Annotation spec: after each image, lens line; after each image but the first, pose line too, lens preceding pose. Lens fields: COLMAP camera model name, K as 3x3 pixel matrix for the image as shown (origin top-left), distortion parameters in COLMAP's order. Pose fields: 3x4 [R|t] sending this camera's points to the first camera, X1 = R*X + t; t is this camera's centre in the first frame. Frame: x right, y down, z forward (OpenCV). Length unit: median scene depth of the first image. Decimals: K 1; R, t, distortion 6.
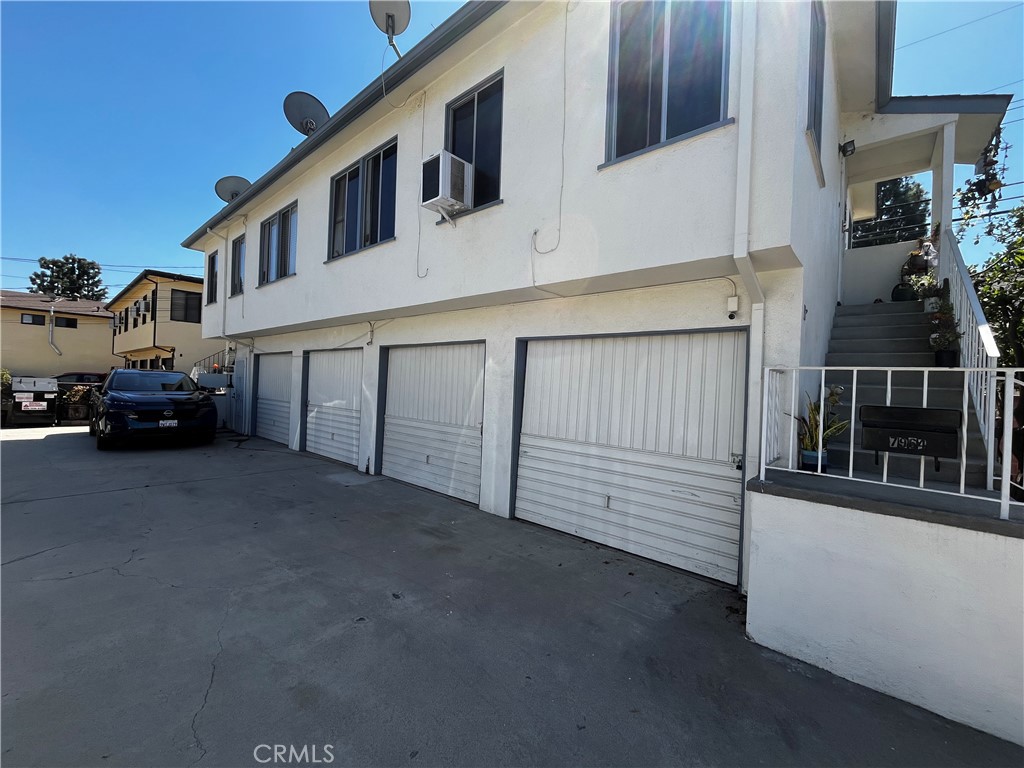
lens RADIAL K [[414.6, 0, 512.0], [0, 414.6, 384.0], [0, 0, 1]] dist [-0.000492, 0.000017]
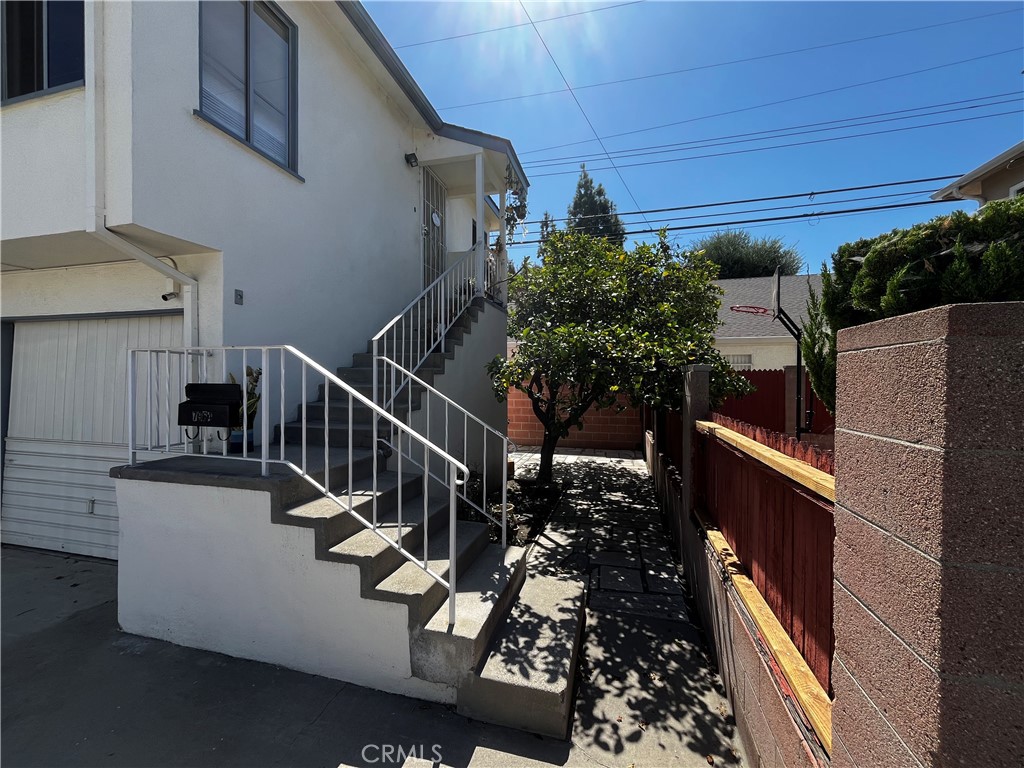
lens RADIAL K [[415.0, 0, 509.7], [0, 415.0, 388.8], [0, 0, 1]] dist [0.015090, -0.000127]
pose [[0.902738, -0.037096, 0.428589, 0.662278], [0.027025, 0.999198, 0.029560, 0.032580], [-0.429342, -0.015103, 0.903016, -0.182634]]
